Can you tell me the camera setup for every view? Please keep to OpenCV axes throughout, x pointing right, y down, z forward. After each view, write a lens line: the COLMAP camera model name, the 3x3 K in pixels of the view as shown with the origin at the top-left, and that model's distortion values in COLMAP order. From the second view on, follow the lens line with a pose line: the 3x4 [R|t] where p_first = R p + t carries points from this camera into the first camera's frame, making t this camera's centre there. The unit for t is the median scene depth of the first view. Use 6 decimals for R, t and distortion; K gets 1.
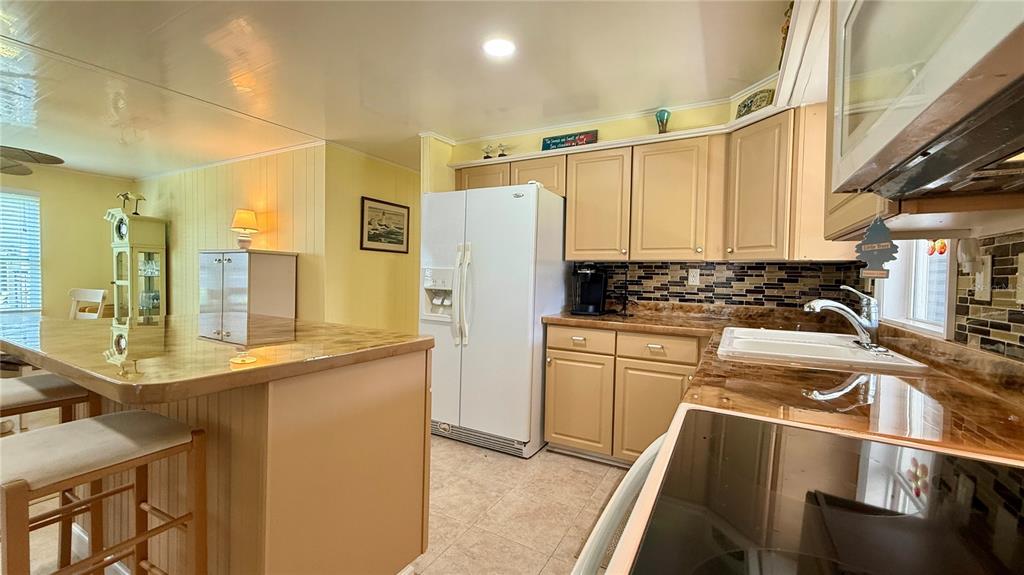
lens RADIAL K [[410.5, 0, 511.2], [0, 410.5, 288.5], [0, 0, 1]] dist [0.002270, 0.000186]
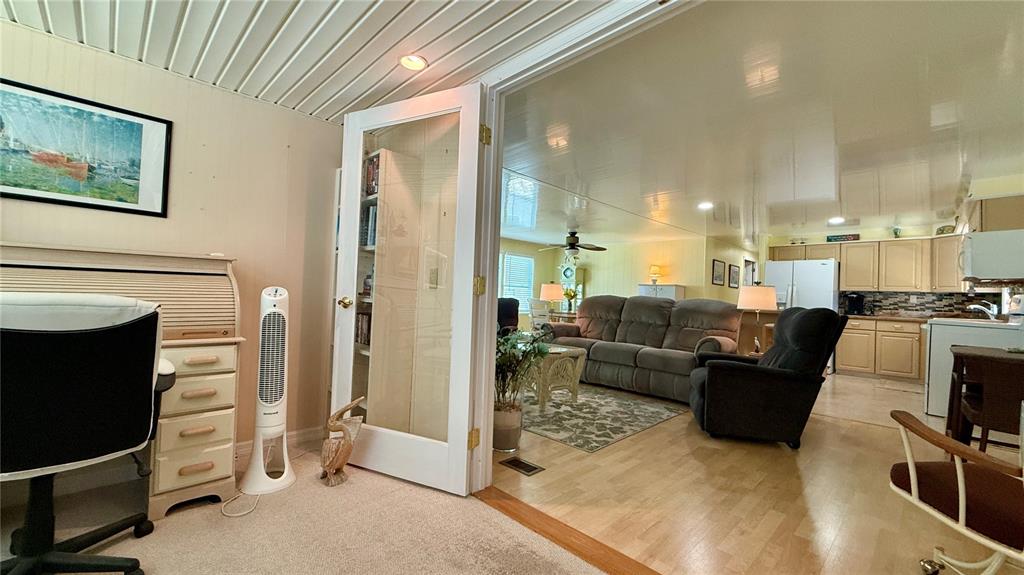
lens RADIAL K [[410.5, 0, 511.2], [0, 410.5, 288.5], [0, 0, 1]] dist [0.002270, 0.000186]
pose [[0.957561, 0.010256, -0.288047, -0.985196], [-0.028065, 0.997936, -0.057765, 0.104040], [0.286860, 0.063397, 0.955872, -1.730620]]
